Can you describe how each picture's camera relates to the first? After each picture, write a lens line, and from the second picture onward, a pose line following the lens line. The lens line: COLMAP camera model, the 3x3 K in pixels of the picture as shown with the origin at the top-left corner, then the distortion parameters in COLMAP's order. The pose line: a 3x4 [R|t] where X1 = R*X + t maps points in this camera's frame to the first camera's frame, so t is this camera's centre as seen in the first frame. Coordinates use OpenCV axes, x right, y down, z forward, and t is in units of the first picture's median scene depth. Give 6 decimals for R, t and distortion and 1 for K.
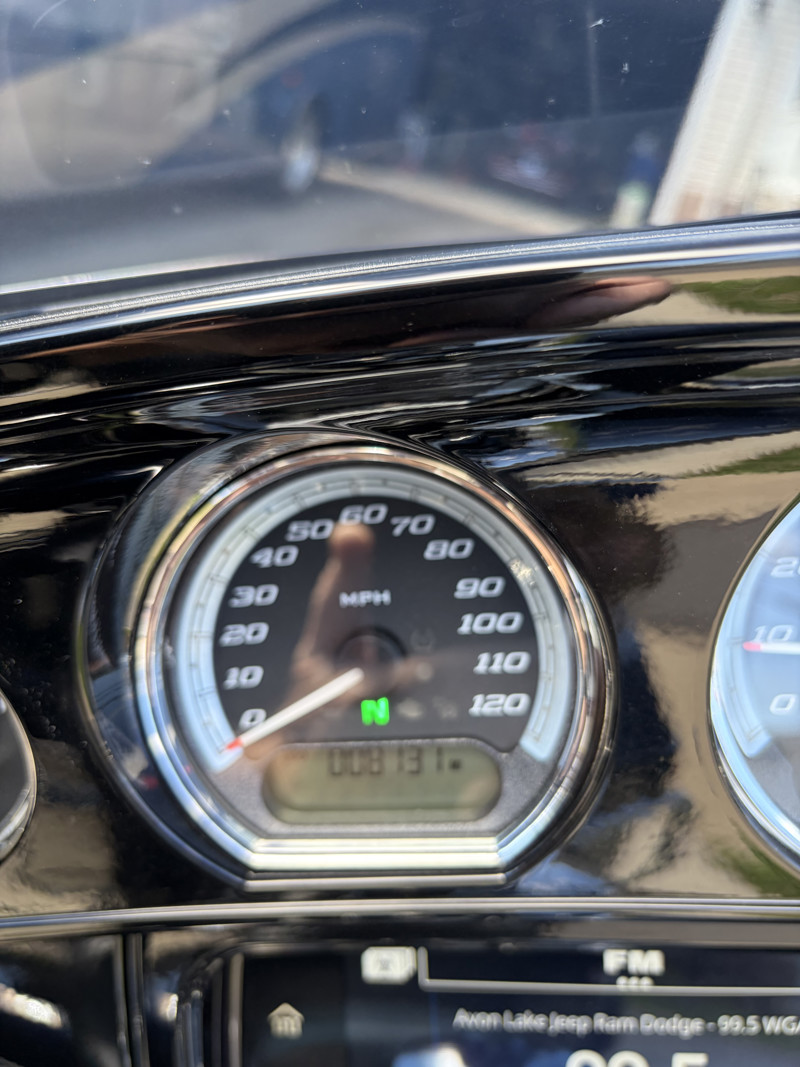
lens RADIAL K [[822.5, 0, 400.0], [0, 822.5, 533.5], [0, 0, 1]] dist [0.021764, 0.003258]
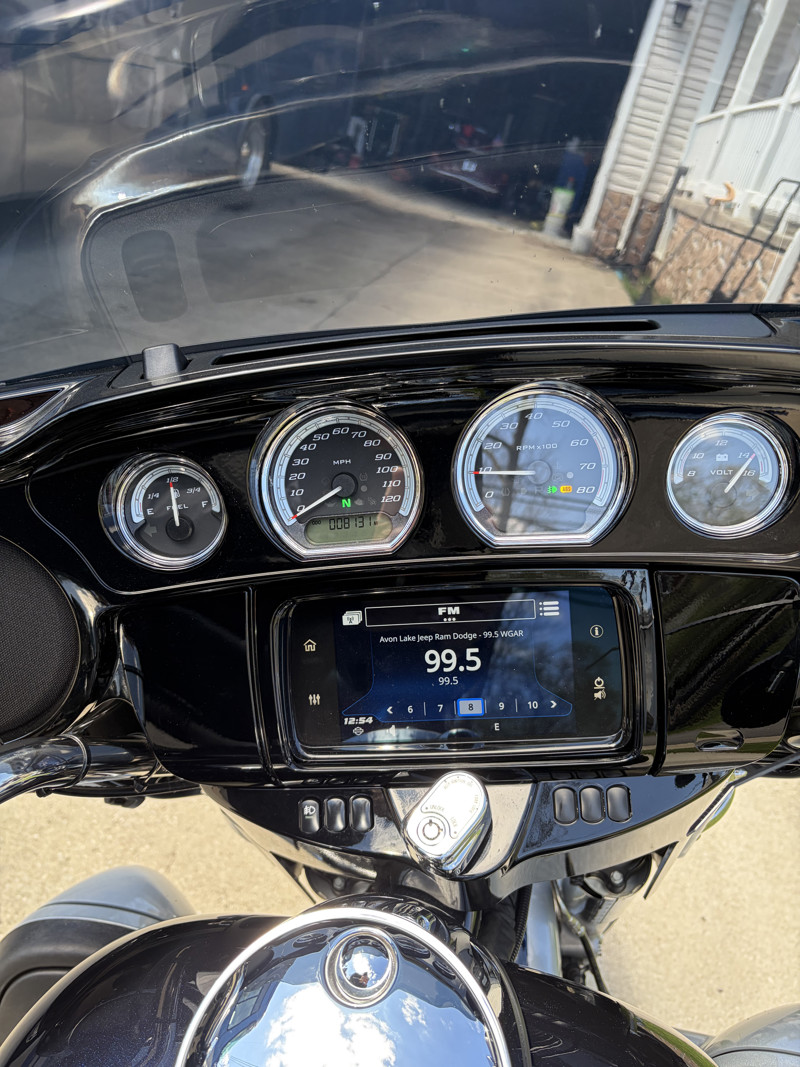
lens RADIAL K [[822.5, 0, 400.0], [0, 822.5, 533.5], [0, 0, 1]] dist [0.021764, 0.003258]
pose [[0.998249, -0.016236, 0.056887, -0.008947], [0.015321, 0.999747, 0.016497, 0.272123], [-0.057140, -0.015596, 0.998244, -1.723360]]
